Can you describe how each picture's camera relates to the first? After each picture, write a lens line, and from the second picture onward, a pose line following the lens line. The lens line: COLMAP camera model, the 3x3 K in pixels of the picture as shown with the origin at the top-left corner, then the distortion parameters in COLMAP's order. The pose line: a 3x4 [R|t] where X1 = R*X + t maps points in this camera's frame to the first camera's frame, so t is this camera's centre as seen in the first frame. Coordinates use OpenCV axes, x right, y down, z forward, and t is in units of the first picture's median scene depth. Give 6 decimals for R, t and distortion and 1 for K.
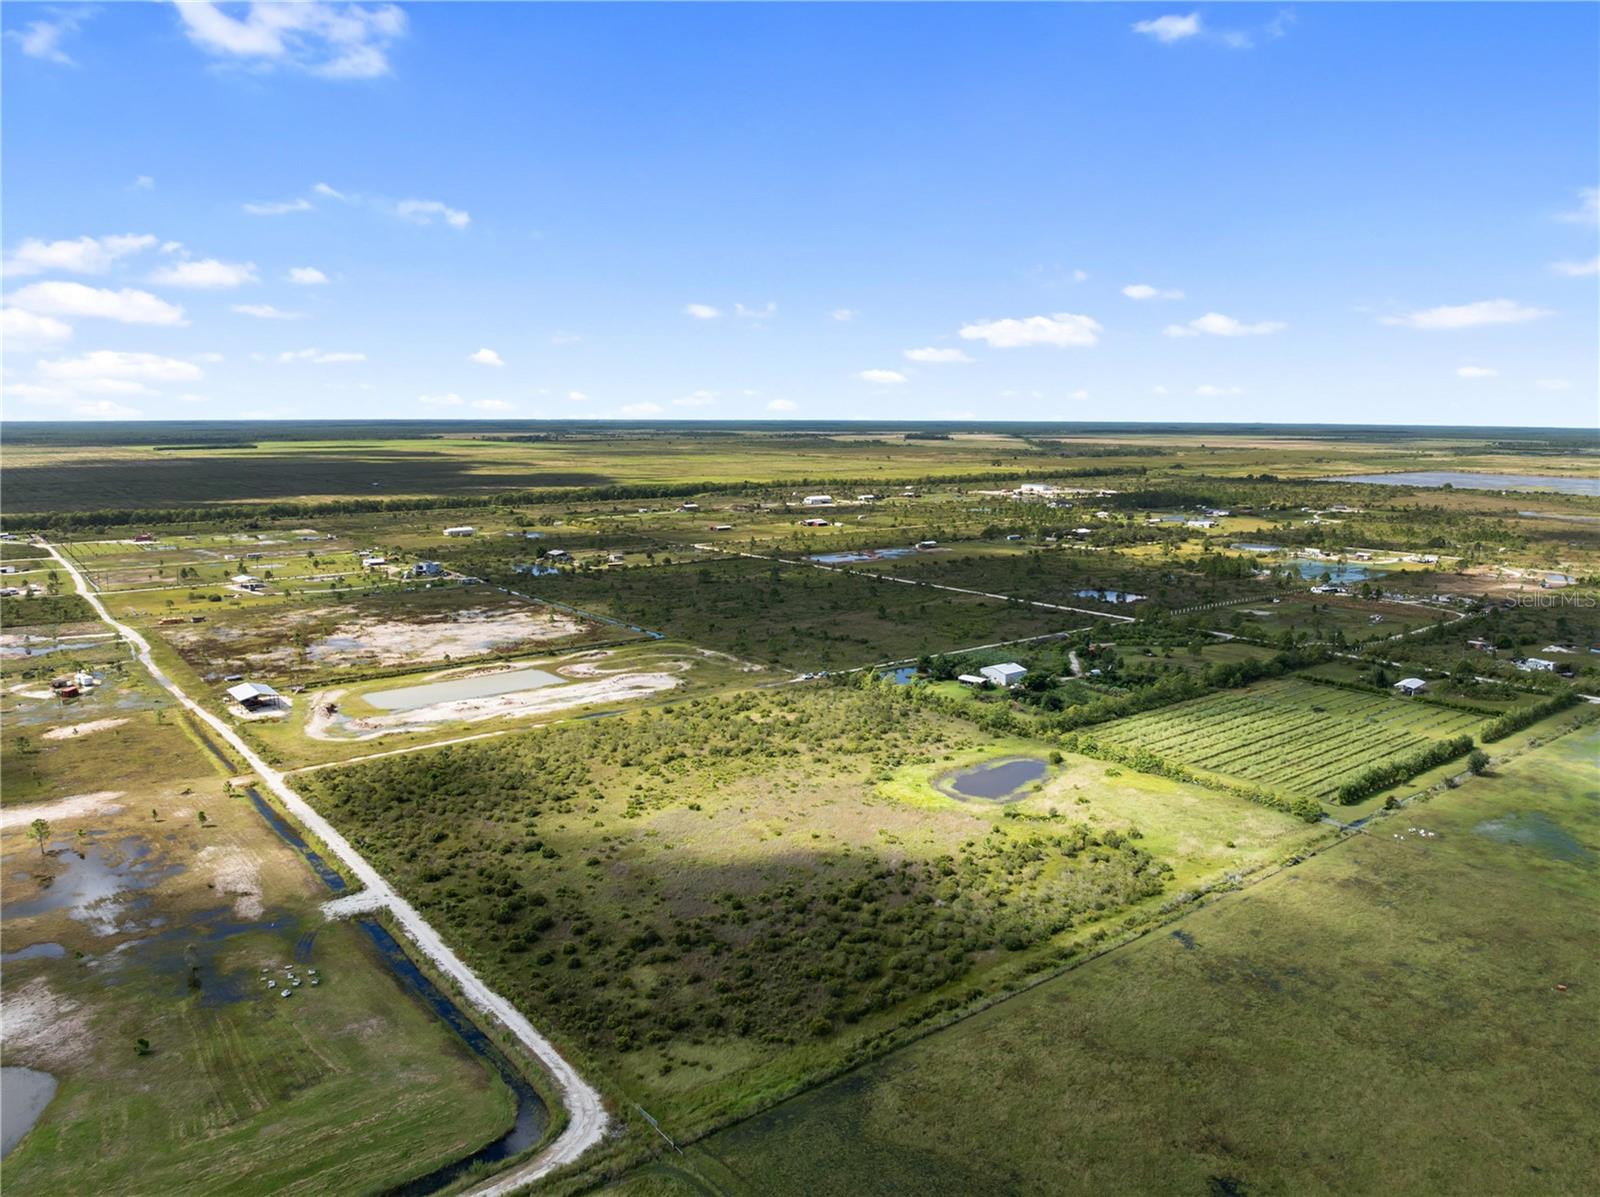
lens RADIAL K [[1128.1, 0, 800.0], [0, 1128.1, 598.5], [0, 0, 1]] dist [-0.033849, -0.006346]
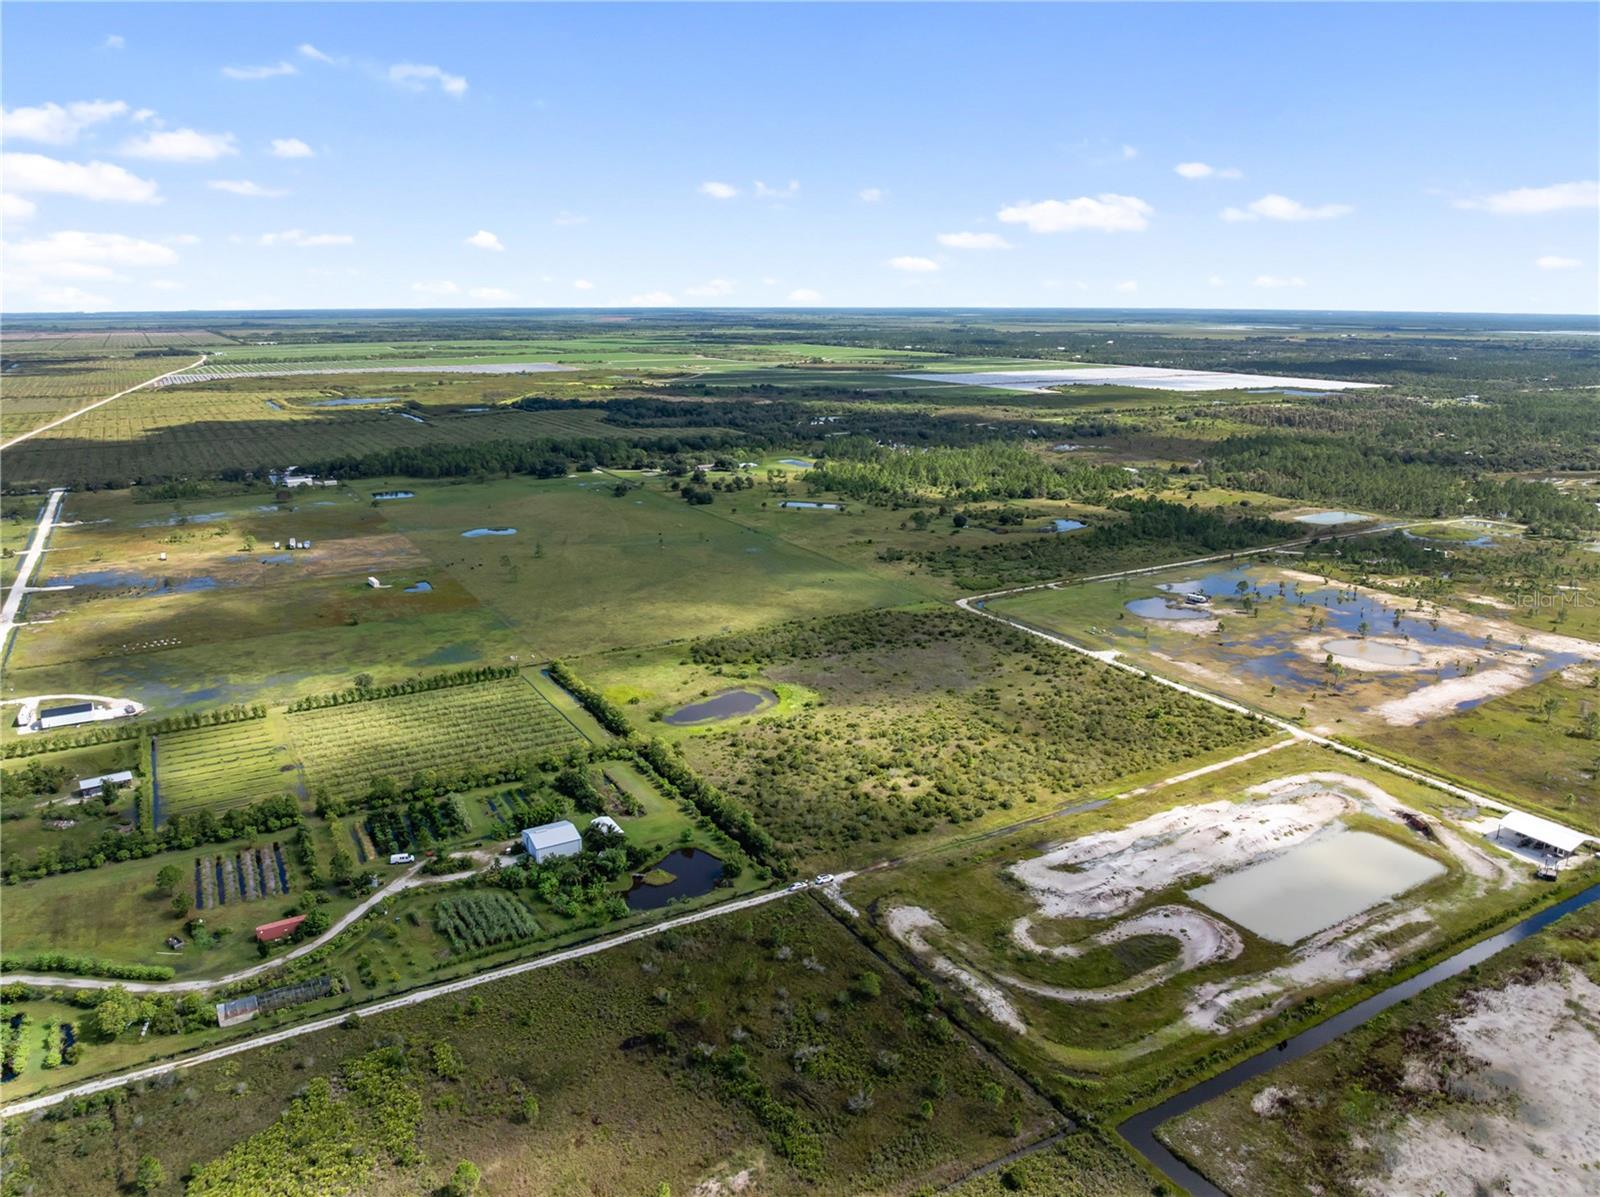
lens RADIAL K [[1128.1, 0, 800.0], [0, 1128.1, 598.5], [0, 0, 1]] dist [-0.033849, -0.006346]
pose [[-0.989919, -0.041153, 0.135525, -0.087205], [0.017848, 0.912985, 0.407602, -0.494241], [-0.140506, 0.405911, -0.903047, 2.156564]]
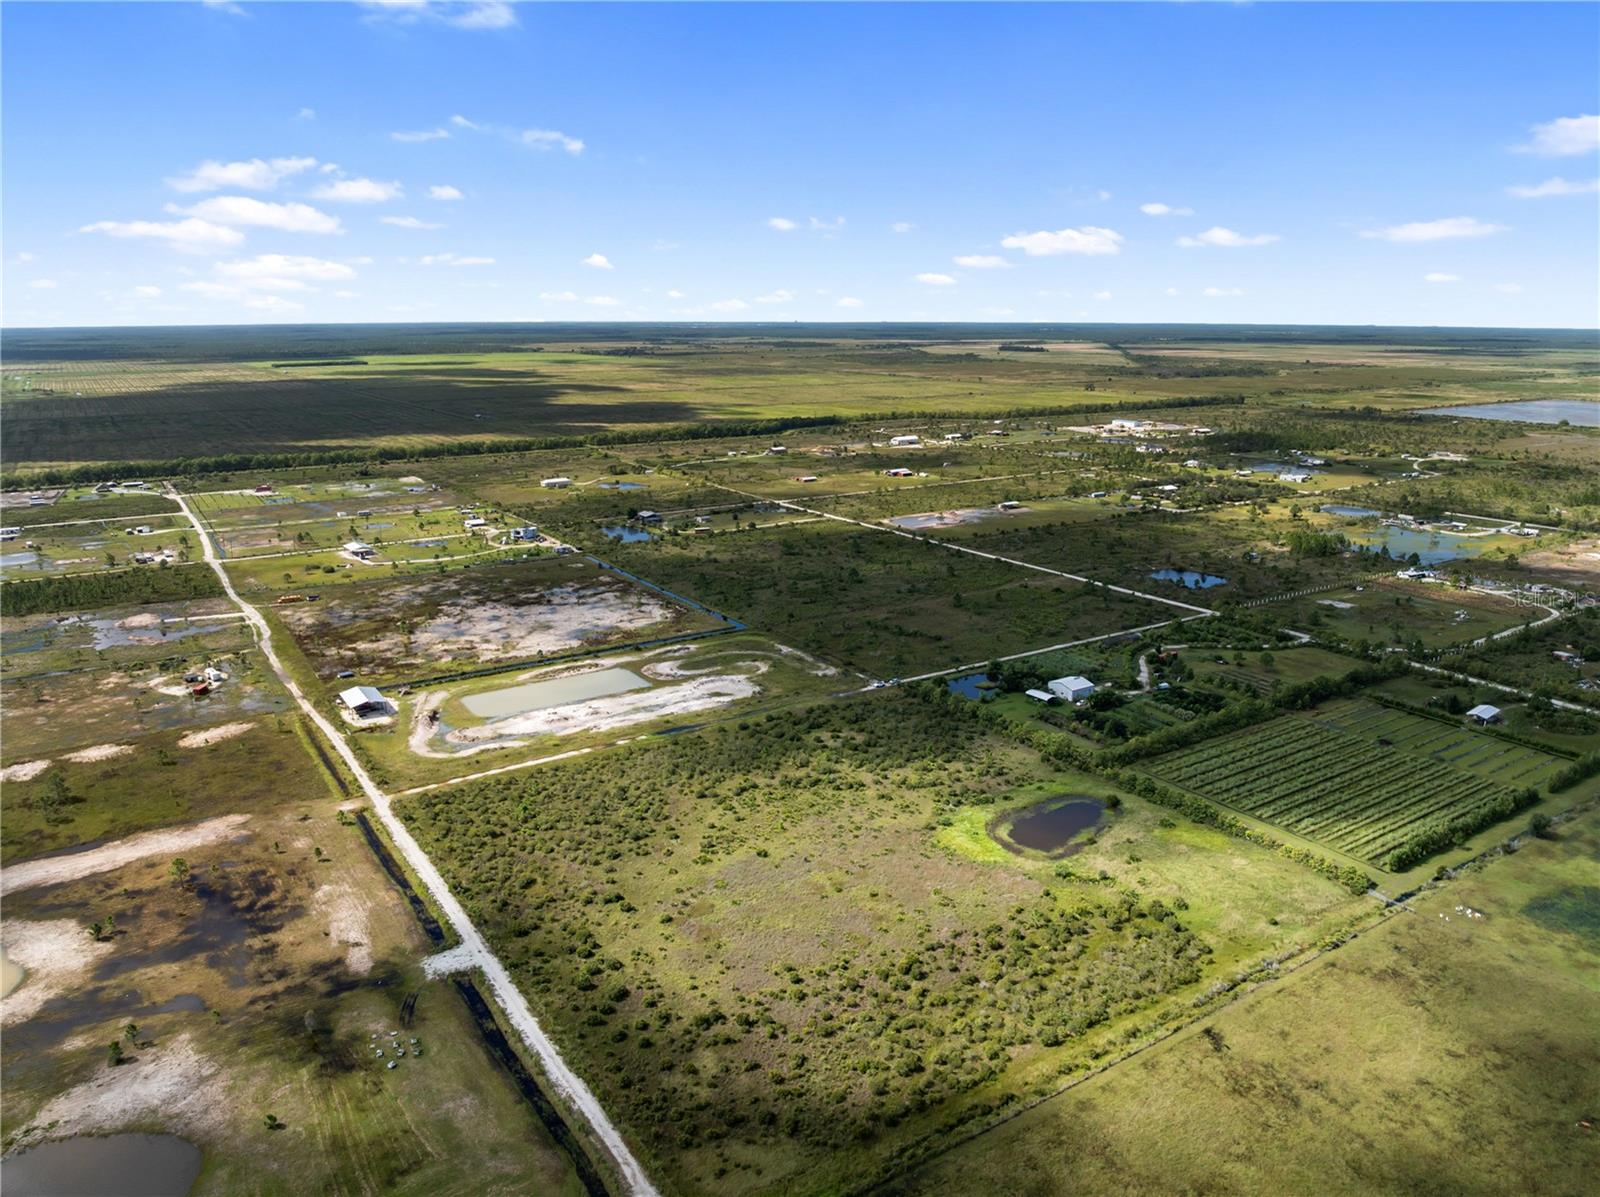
lens RADIAL K [[1111.0, 0, 794.7], [0, 1111.0, 597.6], [0, 0, 1]] dist [-0.045552, 0.016935]
pose [[0.996154, 0.018669, -0.085607, 0.020935], [-0.011093, 0.996048, 0.088124, -0.140011], [0.086914, -0.086835, 0.992424, -0.018526]]
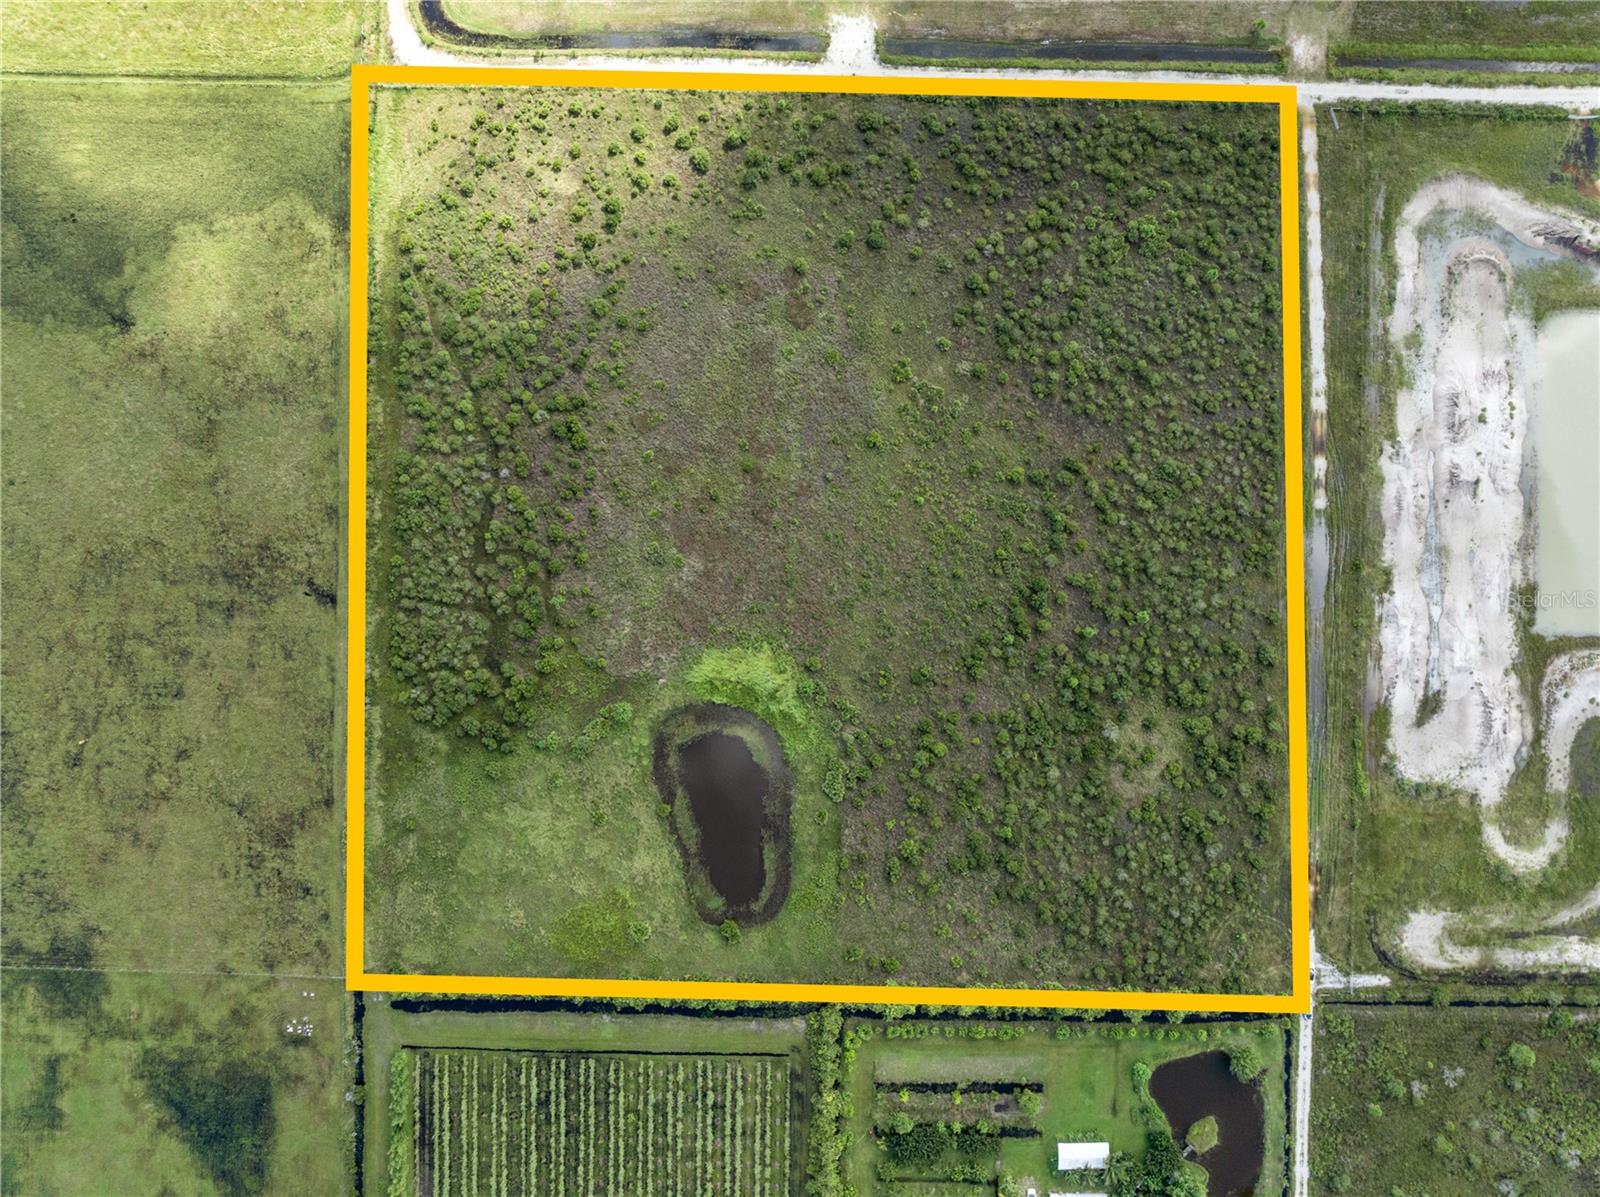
lens RADIAL K [[1111.0, 0, 794.7], [0, 1111.0, 597.6], [0, 0, 1]] dist [-0.045552, 0.016935]
pose [[-0.629364, 0.777095, -0.004942, 0.035259], [-0.126110, -0.095857, 0.987374, -0.600853], [0.766810, 0.622041, 0.158328, 0.837032]]
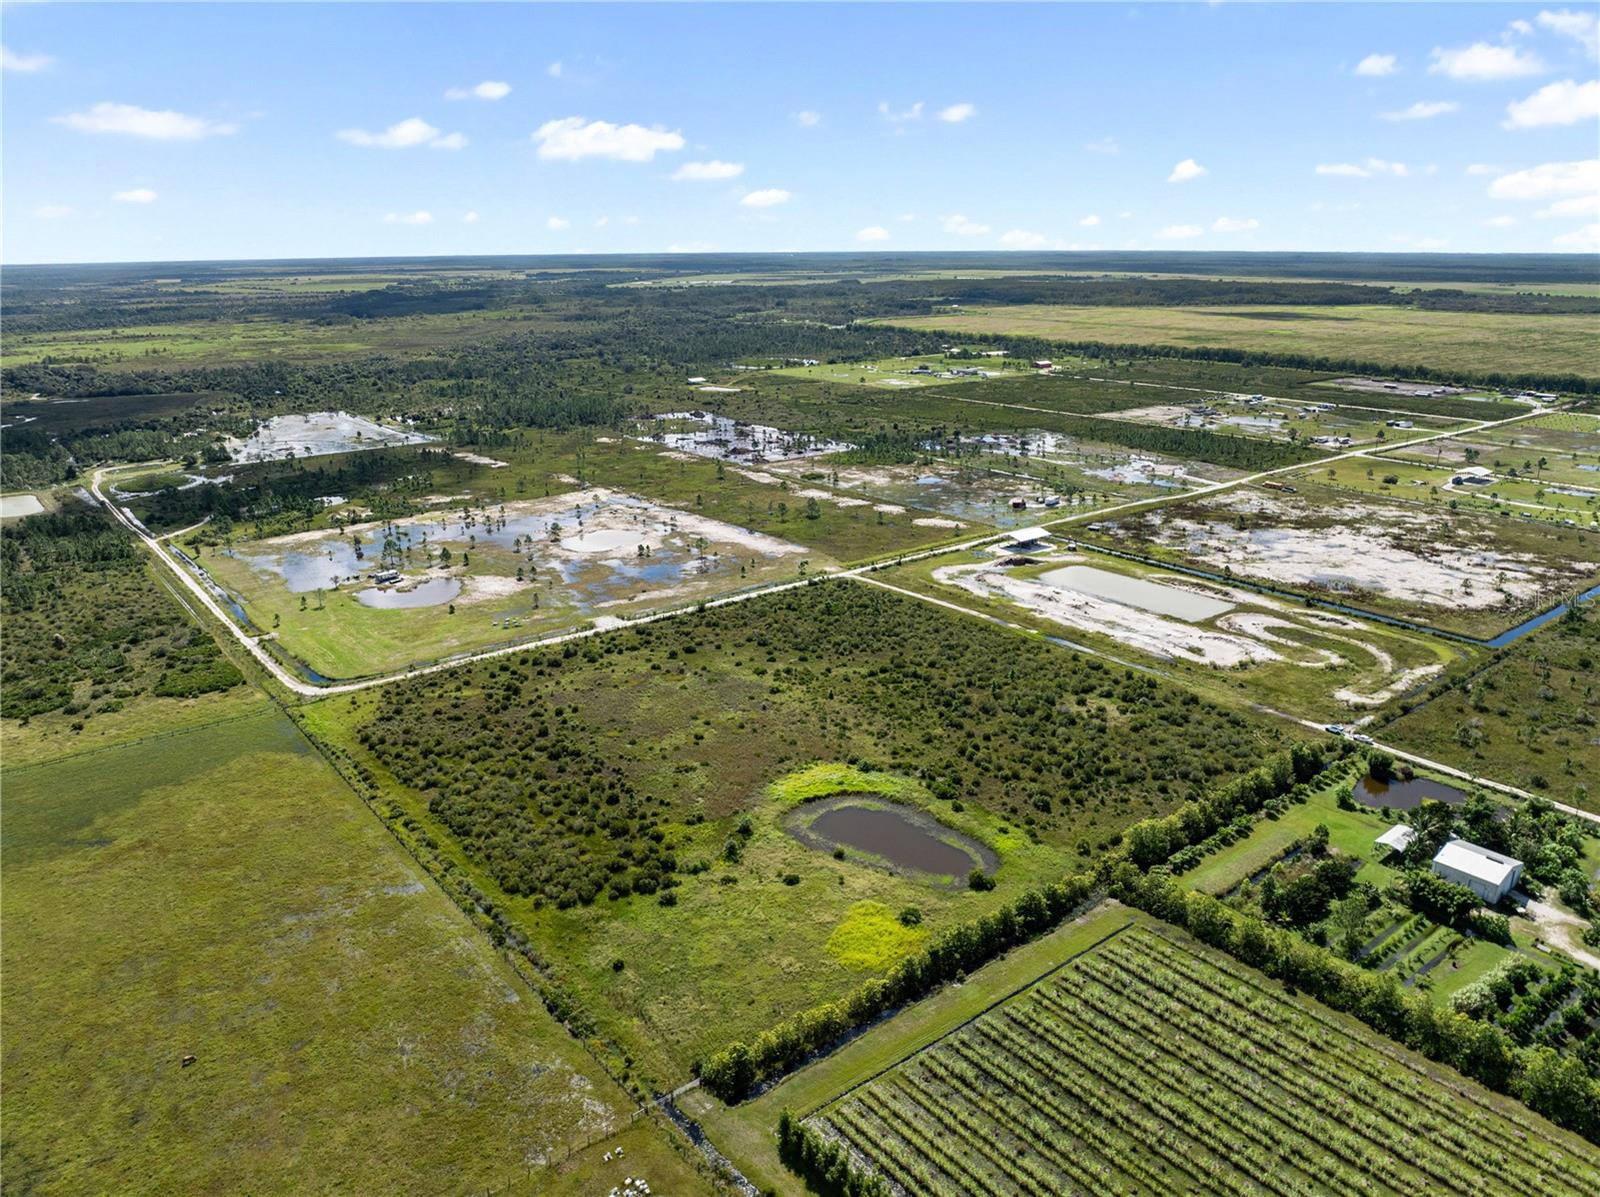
lens RADIAL K [[1128.1, 0, 800.0], [0, 1128.1, 598.5], [0, 0, 1]] dist [-0.033849, -0.006346]
pose [[0.004041, 0.297291, -0.954778, 0.884479], [-0.153343, 0.943678, 0.293185, -0.217166], [0.988165, 0.145224, 0.049401, 0.893706]]
